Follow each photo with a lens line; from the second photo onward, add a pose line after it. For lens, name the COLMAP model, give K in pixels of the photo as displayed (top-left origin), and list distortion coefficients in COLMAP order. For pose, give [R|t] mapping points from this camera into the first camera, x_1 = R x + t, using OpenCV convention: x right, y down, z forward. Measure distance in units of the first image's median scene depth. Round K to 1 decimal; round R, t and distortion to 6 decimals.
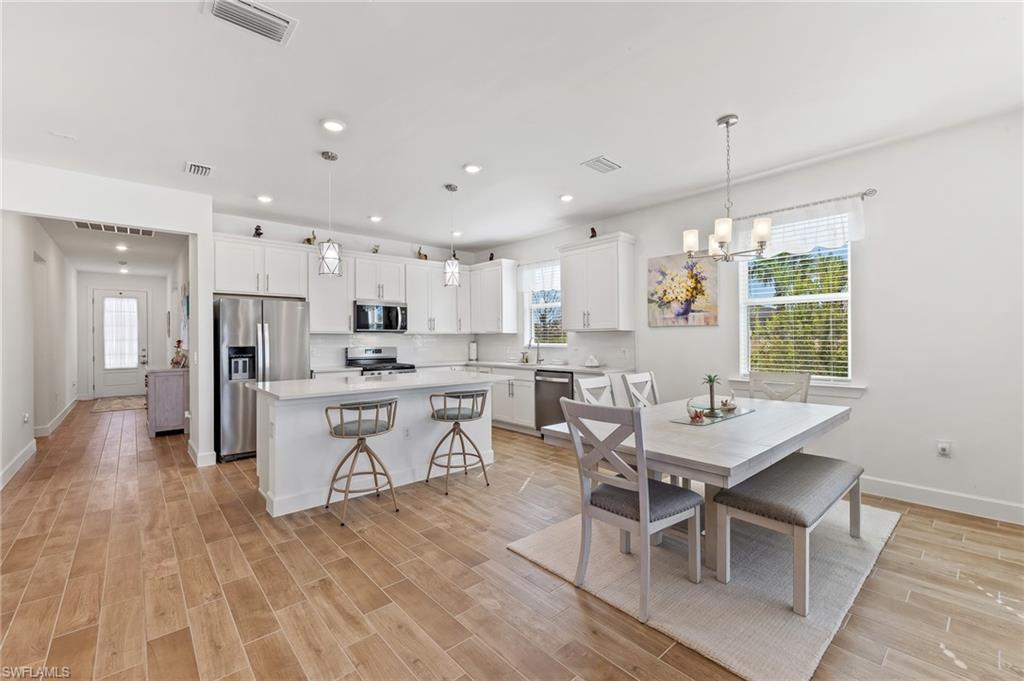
lens RADIAL K [[432.7, 0, 516.6], [0, 432.7, 339.2], [0, 0, 1]] dist [-0.004136, -0.000893]
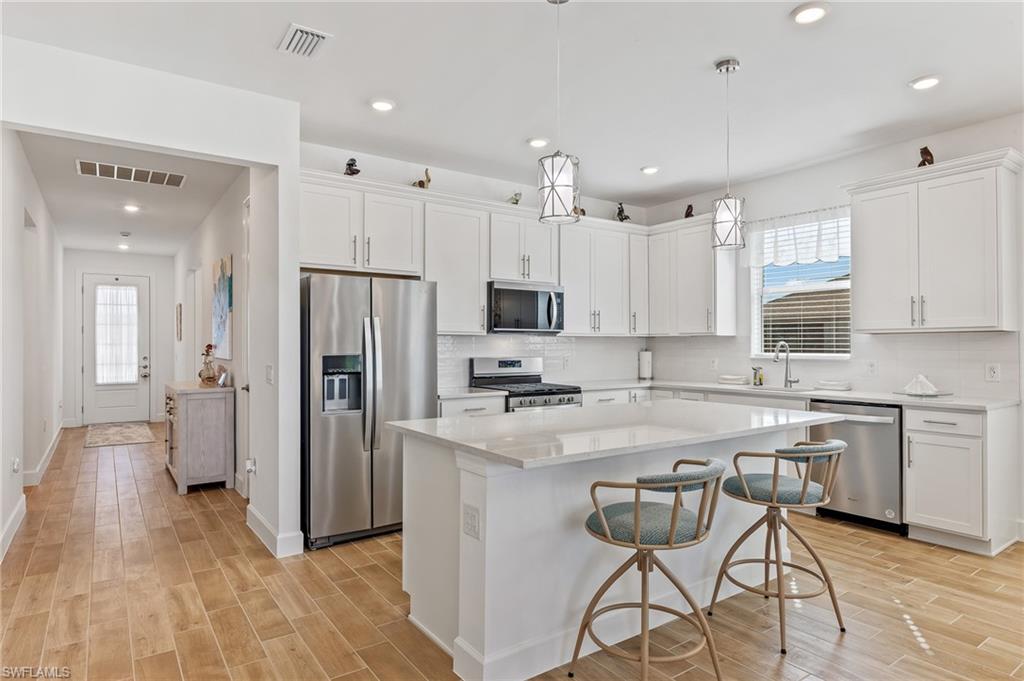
lens RADIAL K [[584.7, 0, 512.8], [0, 584.7, 343.9], [0, 0, 1]] dist [-0.015718, 0.000960]
pose [[0.993840, 0.005175, -0.110706, -0.249529], [-0.005618, 0.999977, -0.003687, 0.002287], [0.110684, 0.004286, 0.993846, 0.180491]]
